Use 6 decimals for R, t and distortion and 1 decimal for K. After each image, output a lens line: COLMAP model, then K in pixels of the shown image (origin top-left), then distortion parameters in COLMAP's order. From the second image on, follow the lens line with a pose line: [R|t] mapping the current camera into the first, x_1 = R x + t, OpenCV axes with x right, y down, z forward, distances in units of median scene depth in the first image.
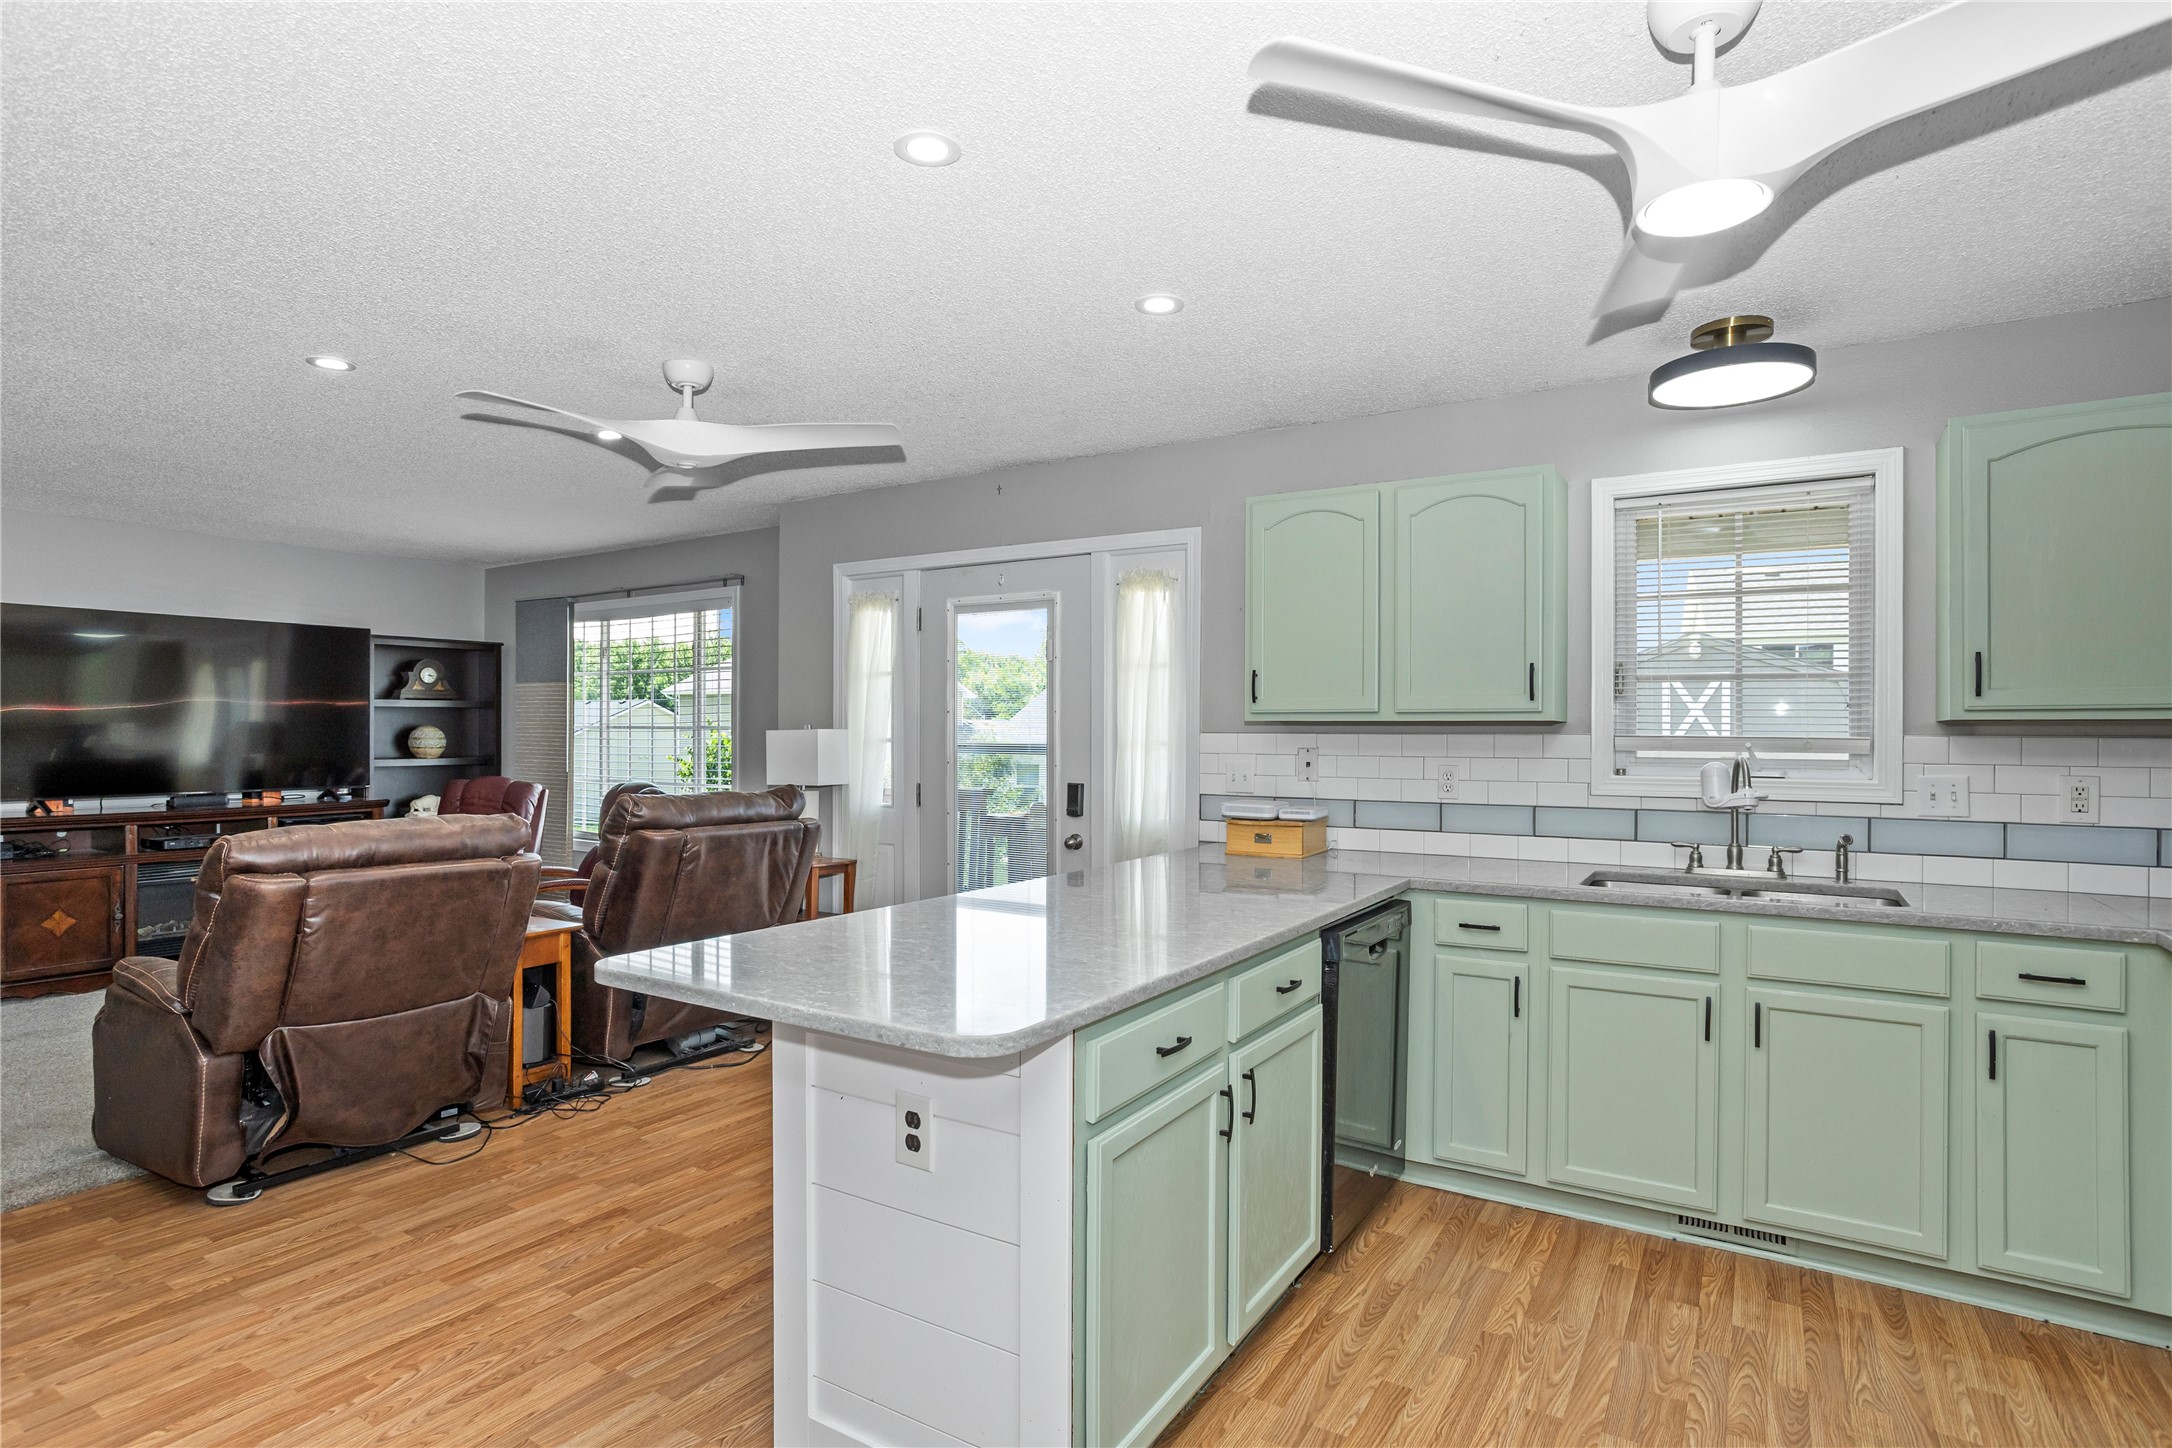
lens RADIAL K [[1089.5, 0, 1079.7], [0, 1089.5, 731.2], [0, 0, 1]] dist [-0.104148, 0.091585]
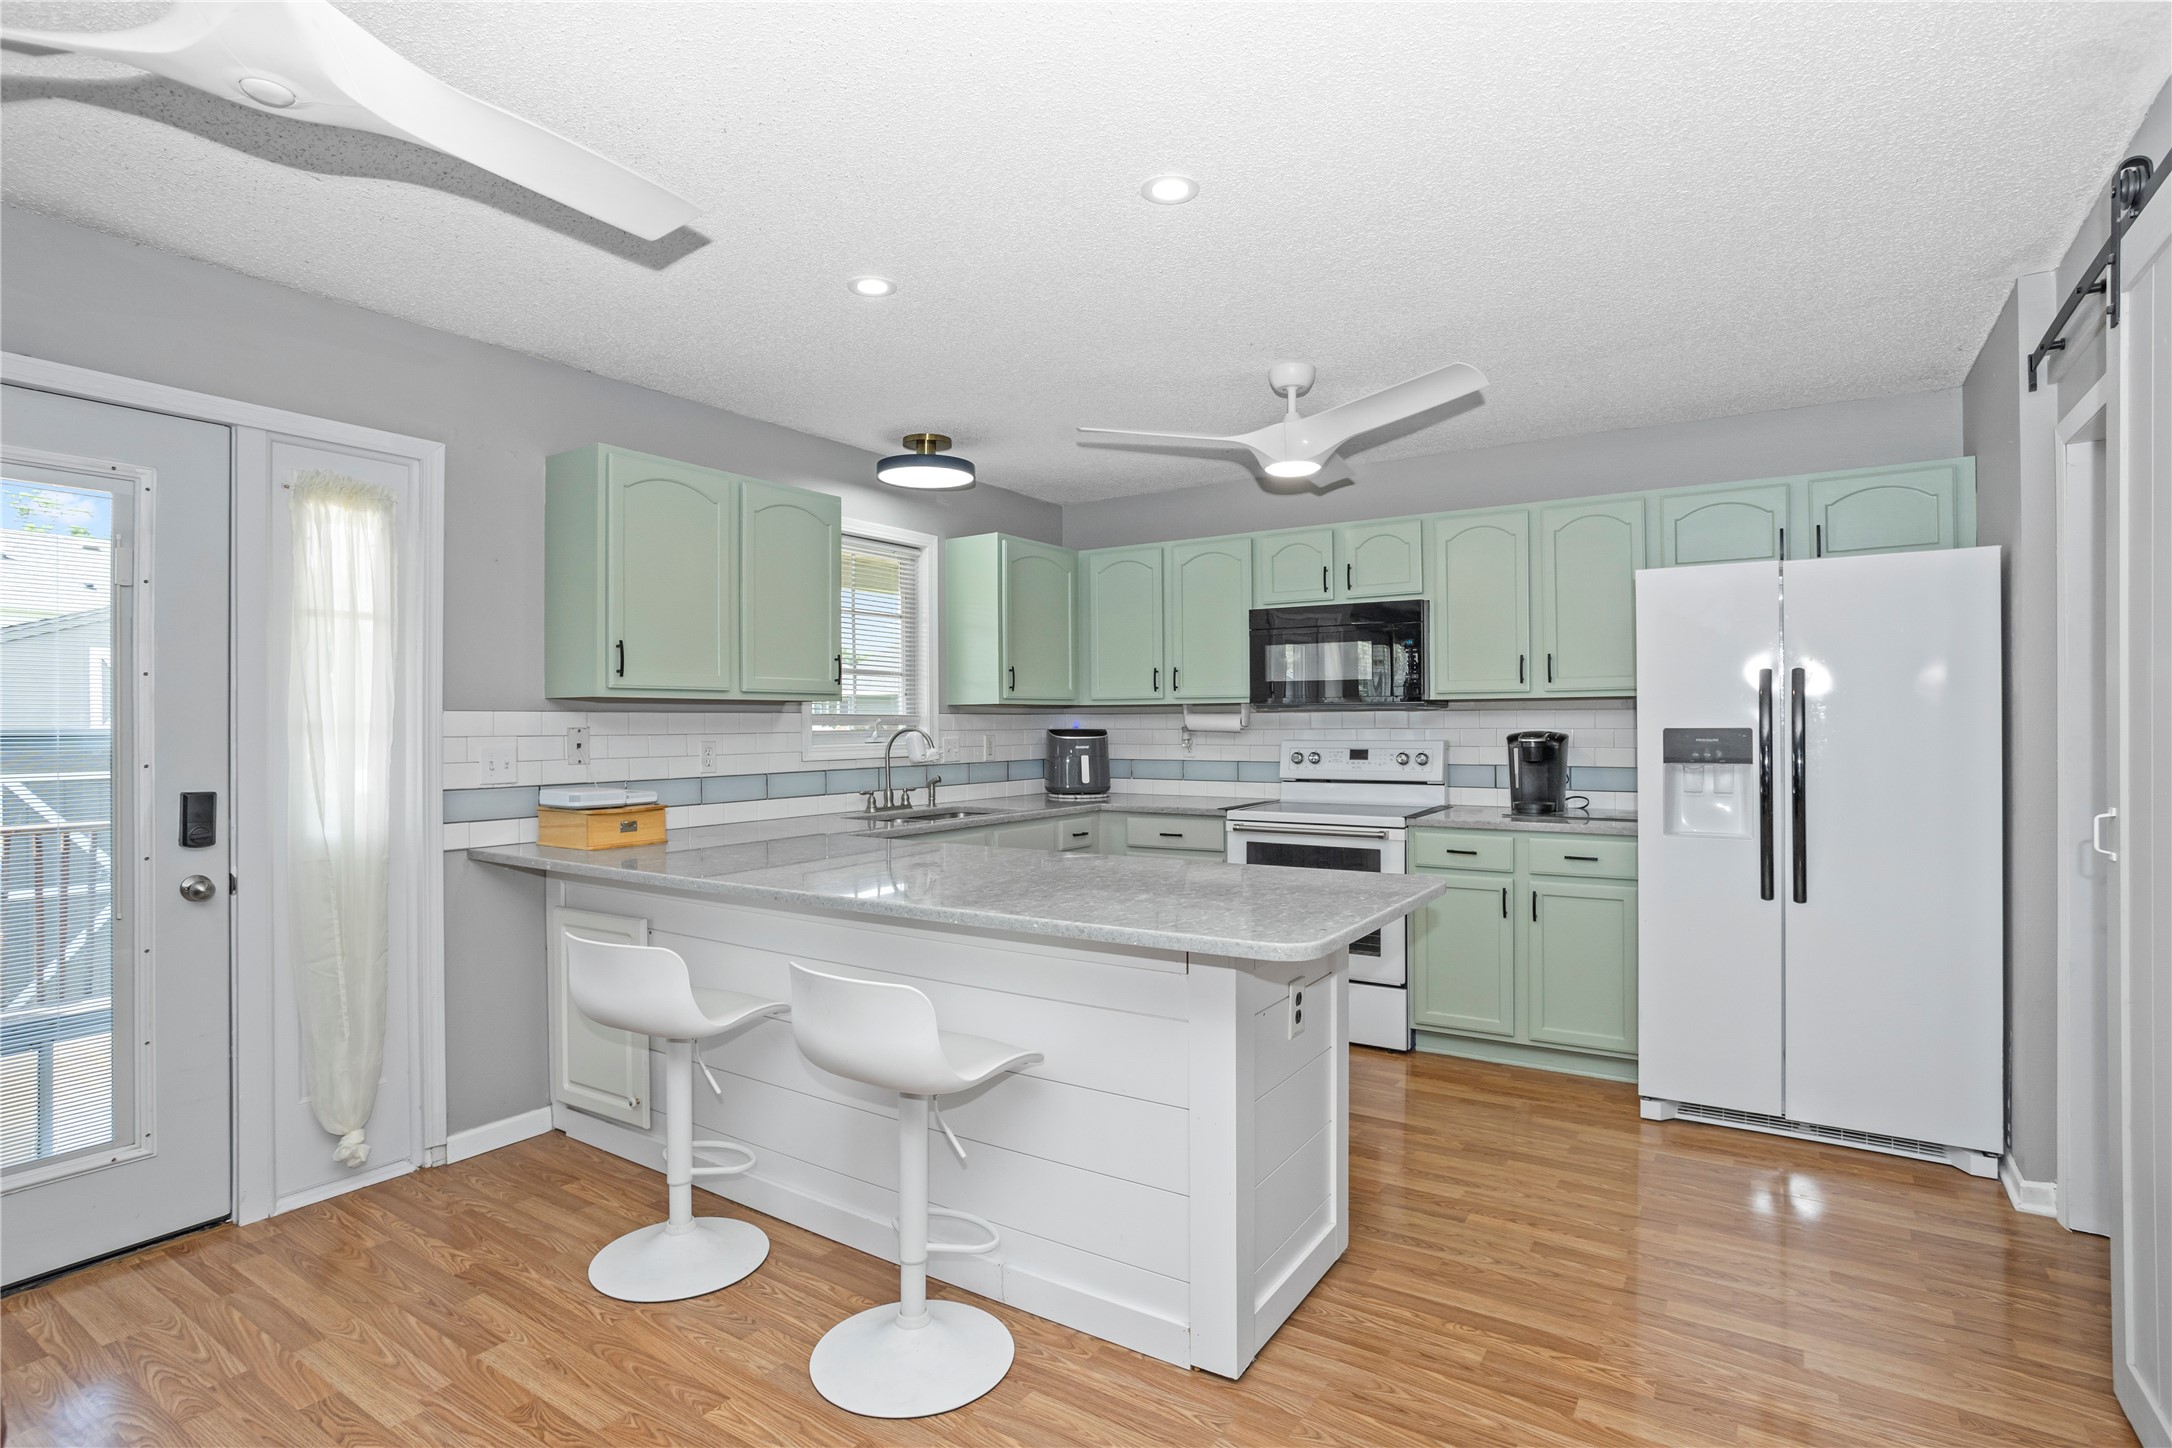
lens RADIAL K [[1090.8, 0, 1088.7], [0, 1090.8, 726.2], [0, 0, 1]] dist [-0.047929, 0.027979]
pose [[0.022701, -0.009668, 0.999696, -0.640132], [-0.000521, 0.999953, 0.009682, 0.004801], [-0.999742, -0.000741, 0.022695, 0.523735]]
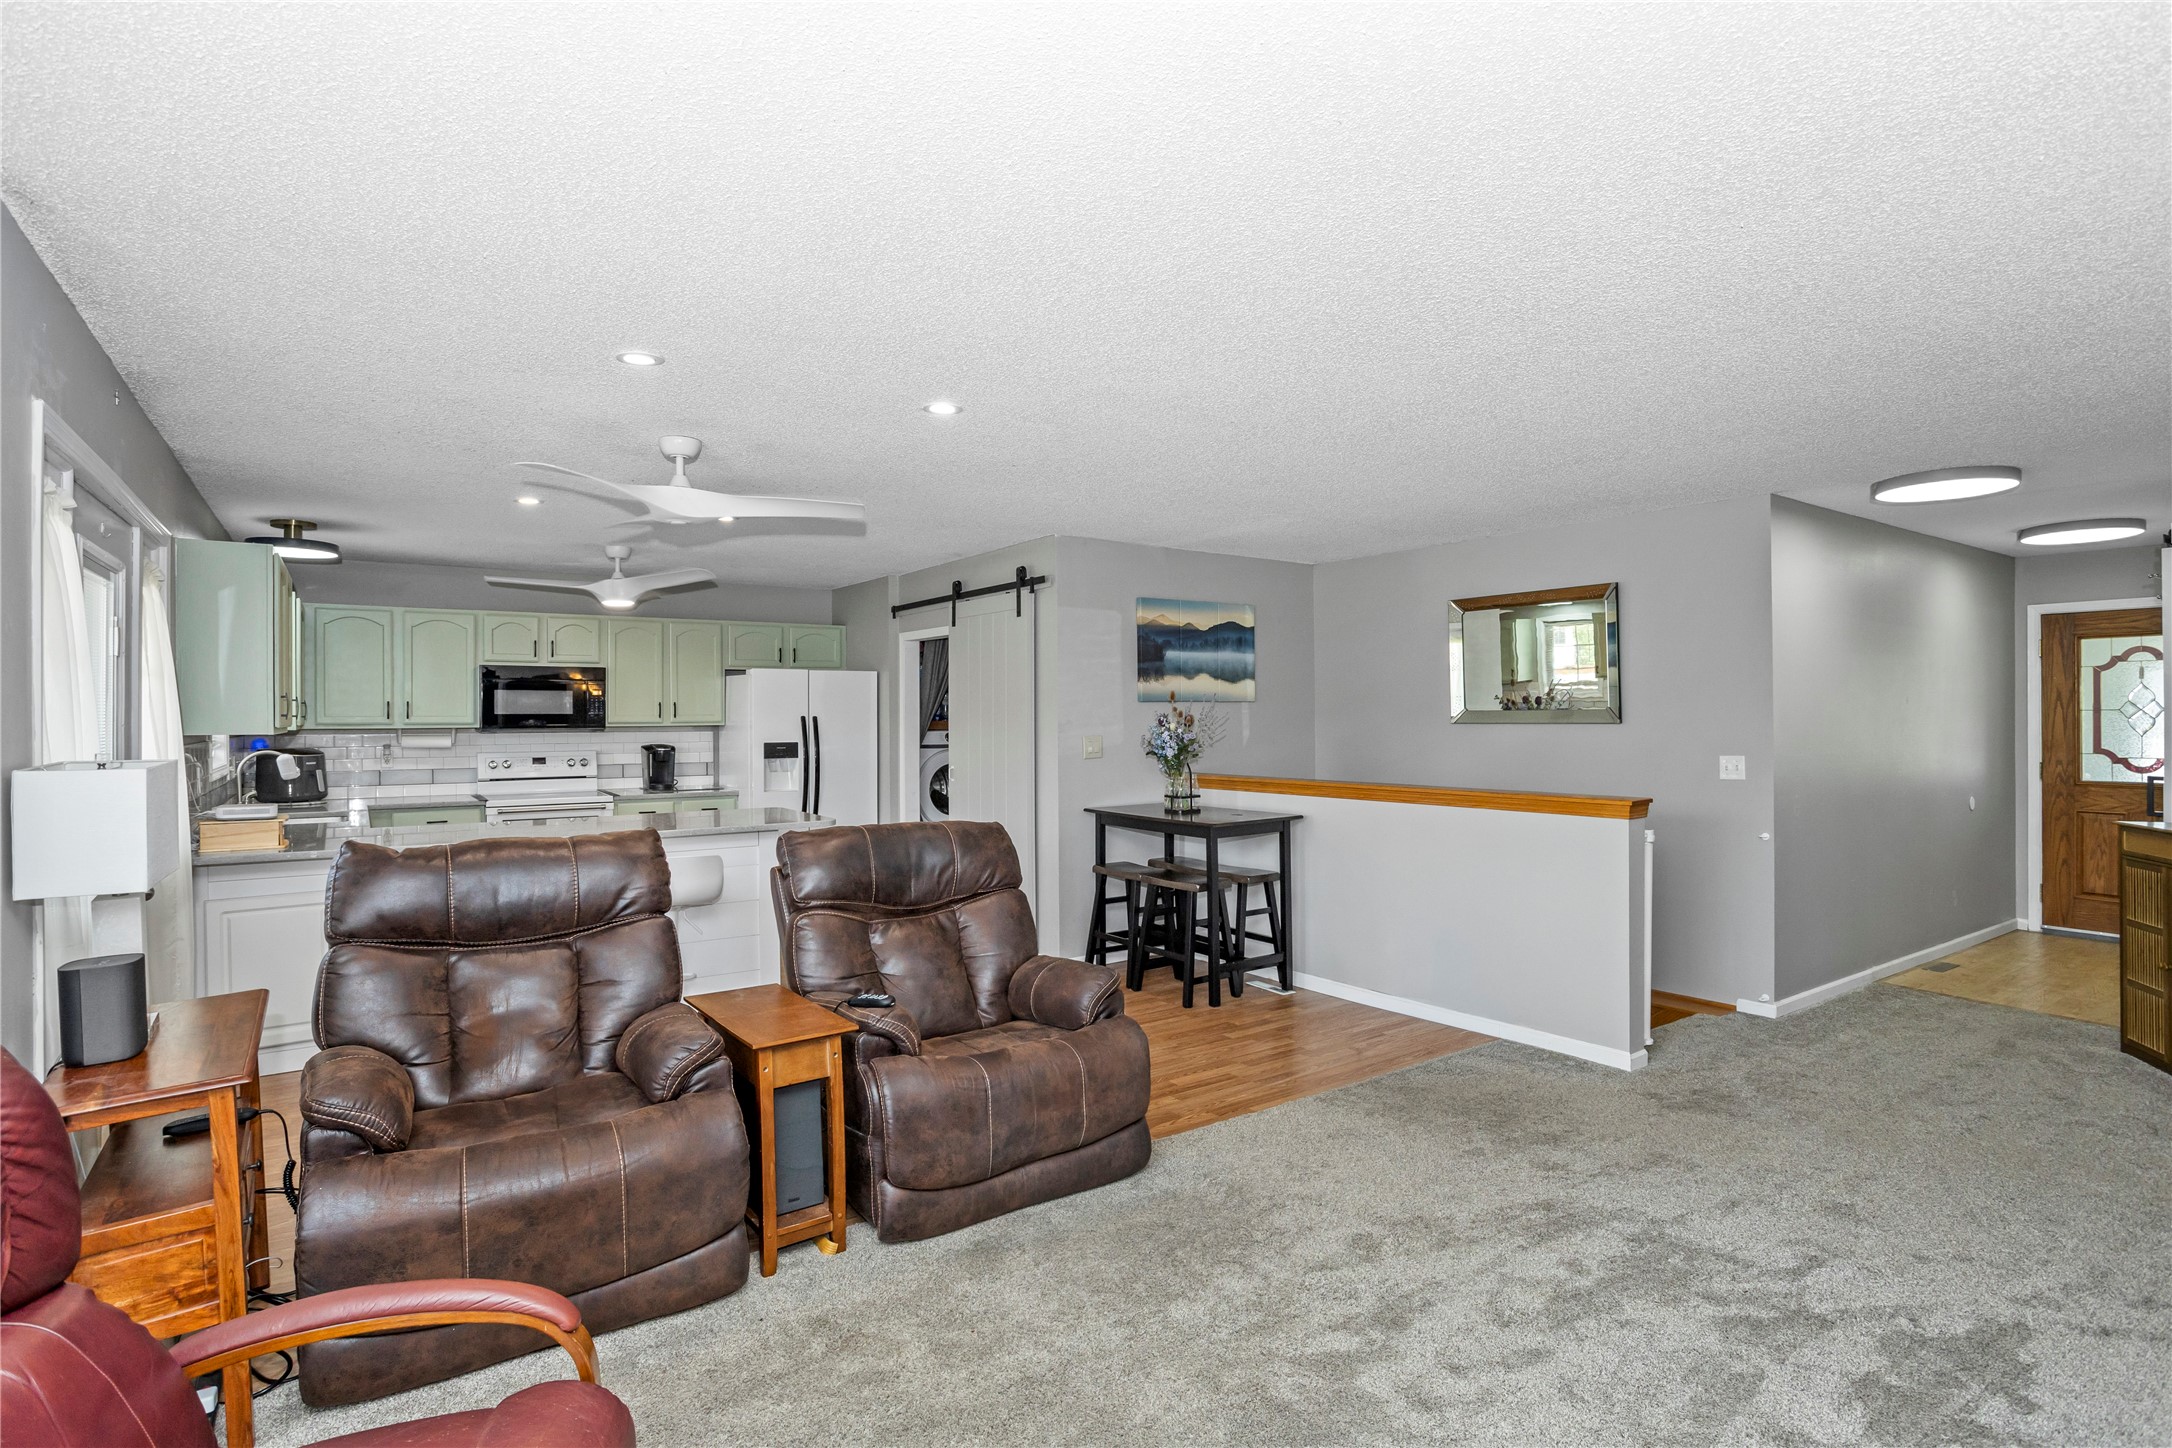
lens RADIAL K [[1080.0, 0, 1080.6], [0, 1080.0, 714.5], [0, 0, 1]] dist [-0.049426, 0.025364]
pose [[-0.916394, -0.002293, 0.400272, -1.004424], [-0.004302, 0.999982, -0.004120, -0.027782], [-0.400255, -0.005498, -0.916387, 1.532711]]
